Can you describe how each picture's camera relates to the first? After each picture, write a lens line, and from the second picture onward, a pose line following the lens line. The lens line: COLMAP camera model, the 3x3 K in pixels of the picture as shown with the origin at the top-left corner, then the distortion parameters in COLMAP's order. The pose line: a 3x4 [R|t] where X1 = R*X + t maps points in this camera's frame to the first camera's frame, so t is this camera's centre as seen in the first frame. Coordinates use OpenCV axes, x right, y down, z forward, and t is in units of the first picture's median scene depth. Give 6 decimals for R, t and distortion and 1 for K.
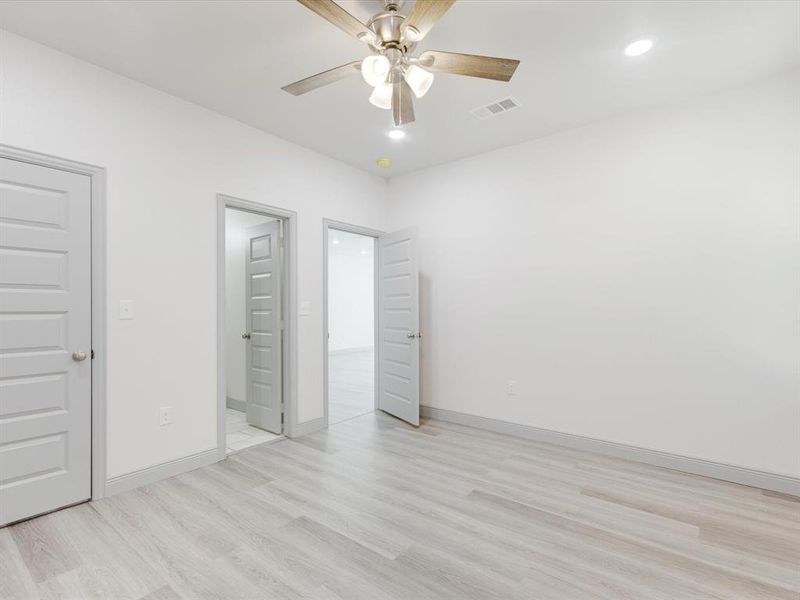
lens RADIAL K [[392.0, 0, 404.9], [0, 392.0, 309.1], [0, 0, 1]] dist [0.010765, 0.000674]
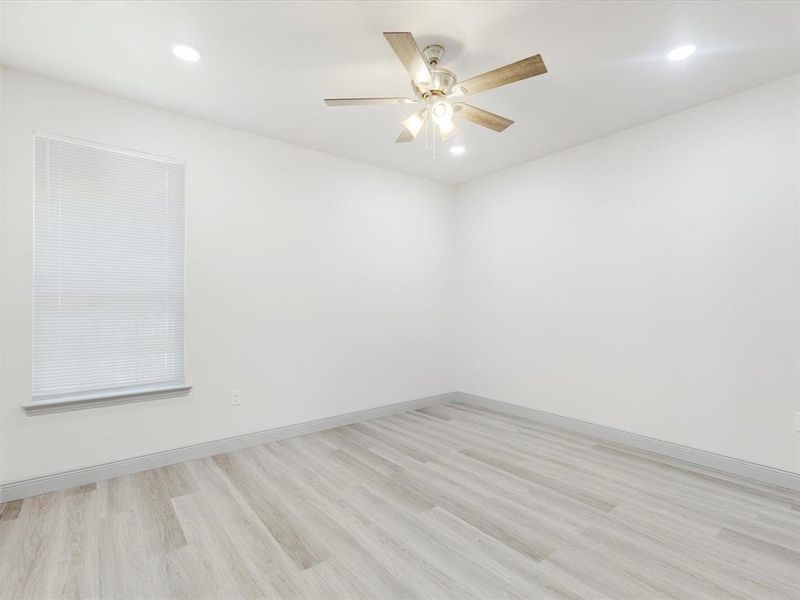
lens RADIAL K [[392.0, 0, 404.9], [0, 392.0, 309.1], [0, 0, 1]] dist [0.010765, 0.000674]
pose [[-0.973061, 0.006462, 0.230457, -0.196085], [0.009654, 0.999872, 0.012728, -0.013808], [-0.230345, 0.014610, -0.972999, 1.958730]]
